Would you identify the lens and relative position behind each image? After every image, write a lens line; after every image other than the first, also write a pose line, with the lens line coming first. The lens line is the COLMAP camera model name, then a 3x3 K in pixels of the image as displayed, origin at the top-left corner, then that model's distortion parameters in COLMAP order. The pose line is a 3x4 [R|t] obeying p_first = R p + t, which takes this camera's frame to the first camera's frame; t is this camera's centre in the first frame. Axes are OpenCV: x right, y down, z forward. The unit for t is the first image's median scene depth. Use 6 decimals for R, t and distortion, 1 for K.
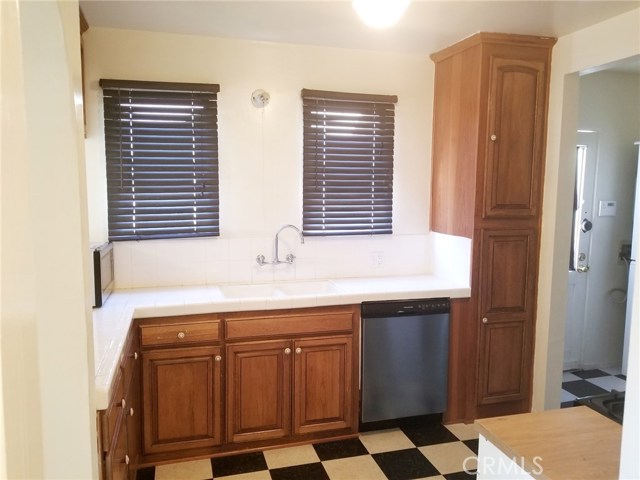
lens RADIAL K [[494.7, 0, 318.9], [0, 494.7, 240.1], [0, 0, 1]] dist [0.033446, -0.027400]
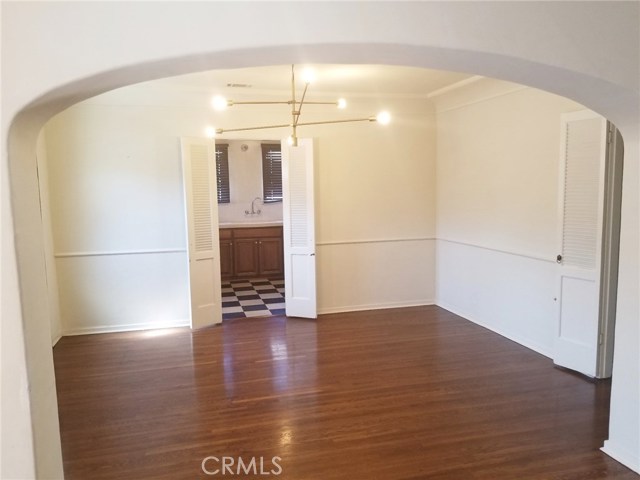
lens RADIAL K [[494.7, 0, 319.7], [0, 494.7, 239.7], [0, 0, 1]] dist [0.033446, -0.027400]
pose [[0.999561, -0.028567, -0.007803, 0.298788], [0.028552, 0.999590, -0.002060, 0.218529], [0.007859, 0.001836, 0.999967, -1.675339]]
